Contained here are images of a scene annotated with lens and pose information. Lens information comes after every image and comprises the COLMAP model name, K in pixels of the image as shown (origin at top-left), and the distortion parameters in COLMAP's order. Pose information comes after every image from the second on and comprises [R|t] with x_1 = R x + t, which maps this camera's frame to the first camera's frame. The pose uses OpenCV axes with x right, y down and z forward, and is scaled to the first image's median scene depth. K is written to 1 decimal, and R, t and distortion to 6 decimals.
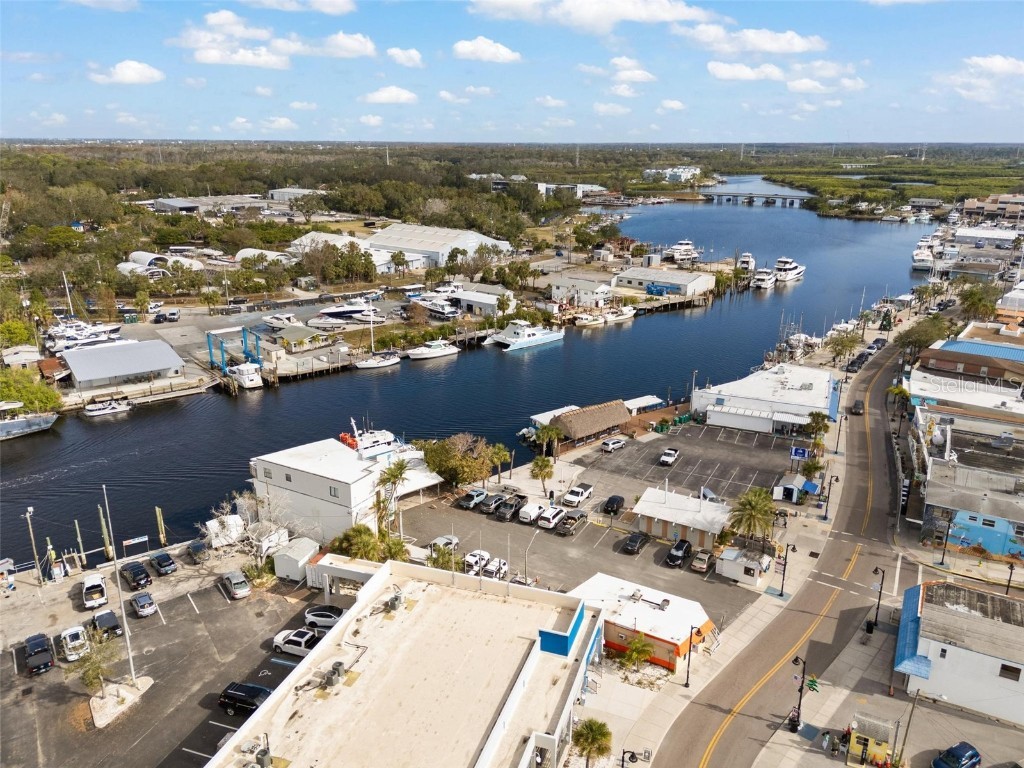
lens RADIAL K [[753.0, 0, 512.0], [0, 753.0, 384.0], [0, 0, 1]] dist [0.078597, -0.083824]
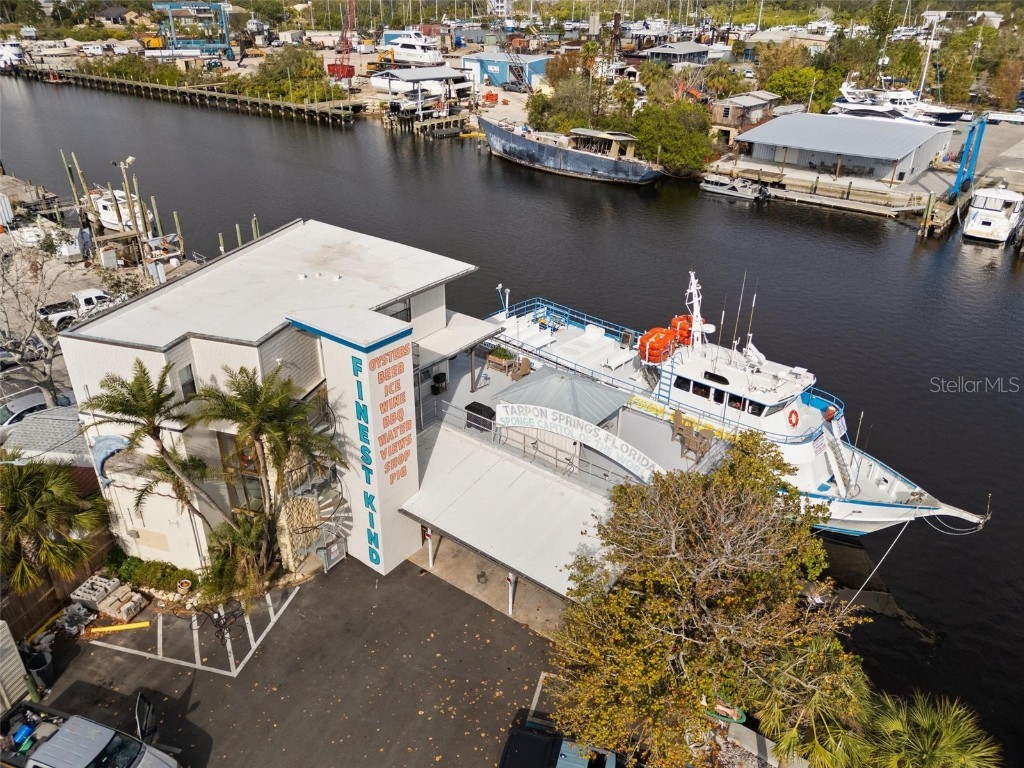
lens RADIAL K [[753.0, 0, 512.0], [0, 753.0, 384.0], [0, 0, 1]] dist [0.078597, -0.083824]
pose [[0.216086, 0.451155, -0.865890, 0.051651], [-0.305195, 0.873614, 0.379017, -0.008893], [0.927450, 0.182365, 0.326466, 0.627869]]
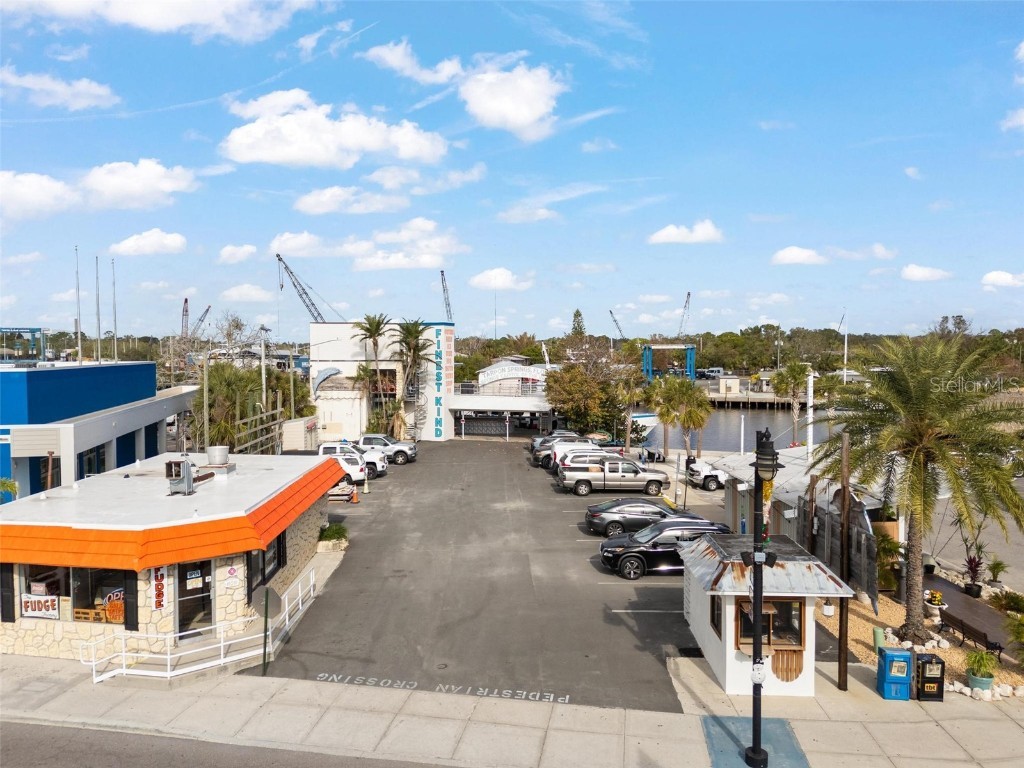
lens RADIAL K [[753.0, 0, 512.0], [0, 753.0, 384.0], [0, 0, 1]] dist [0.078597, -0.083824]
pose [[0.528347, 0.031128, -0.848458, 0.267999], [-0.254025, 0.959346, -0.122988, 0.129742], [0.810137, 0.280510, 0.514775, 0.478234]]
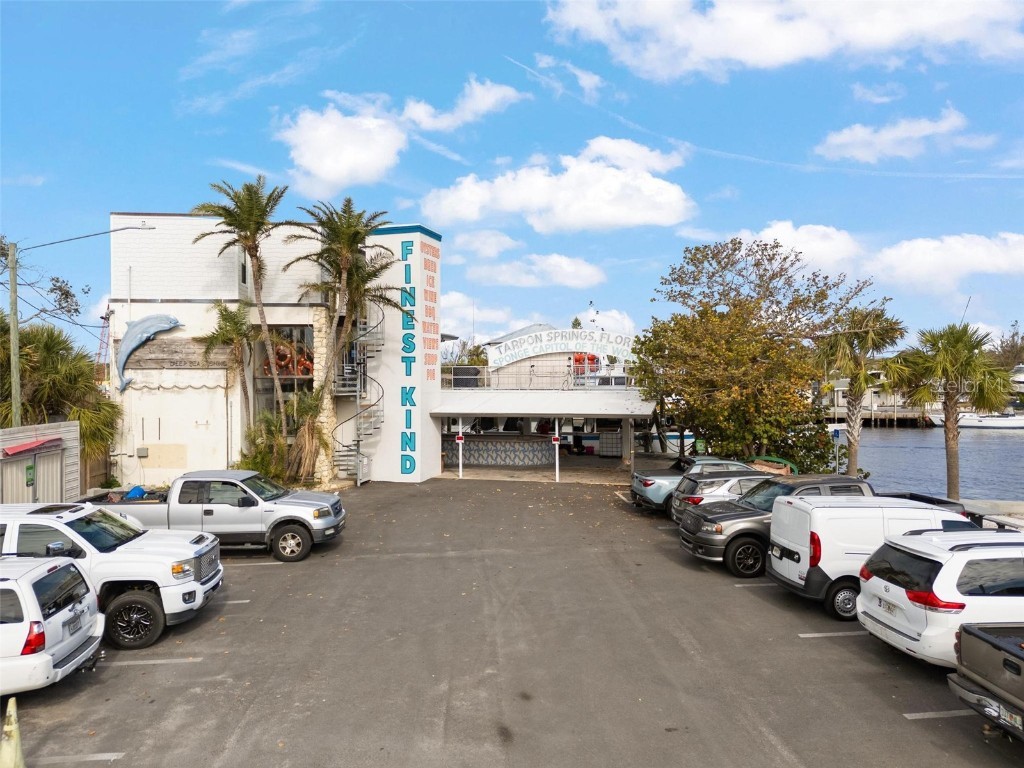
lens RADIAL K [[753.0, 0, 512.0], [0, 753.0, 384.0], [0, 0, 1]] dist [0.078597, -0.083824]
pose [[0.553285, -0.003986, -0.832983, 0.070537], [-0.244369, 0.955214, -0.166886, 0.120818], [0.796342, 0.295890, 0.527531, 0.580067]]
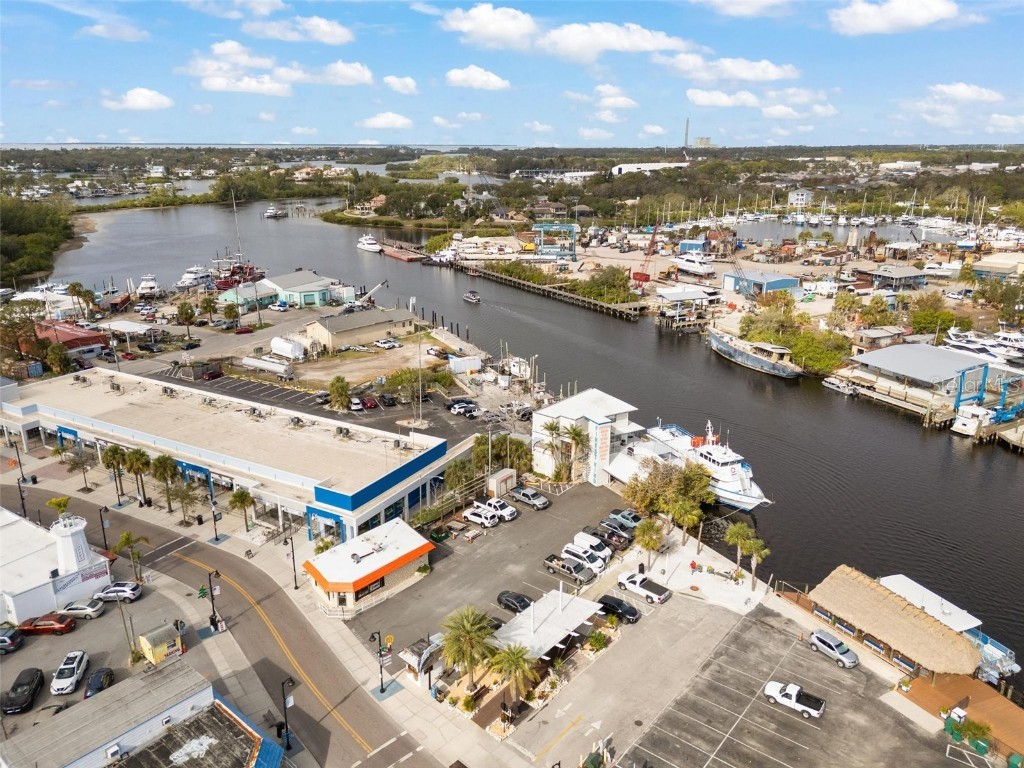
lens RADIAL K [[753.0, 0, 512.0], [0, 753.0, 384.0], [0, 0, 1]] dist [0.078597, -0.083824]
pose [[-0.183034, 0.293037, -0.938418, 0.566573], [-0.303486, 0.891081, 0.337449, -0.190838], [0.935091, 0.346561, -0.074165, 0.613503]]
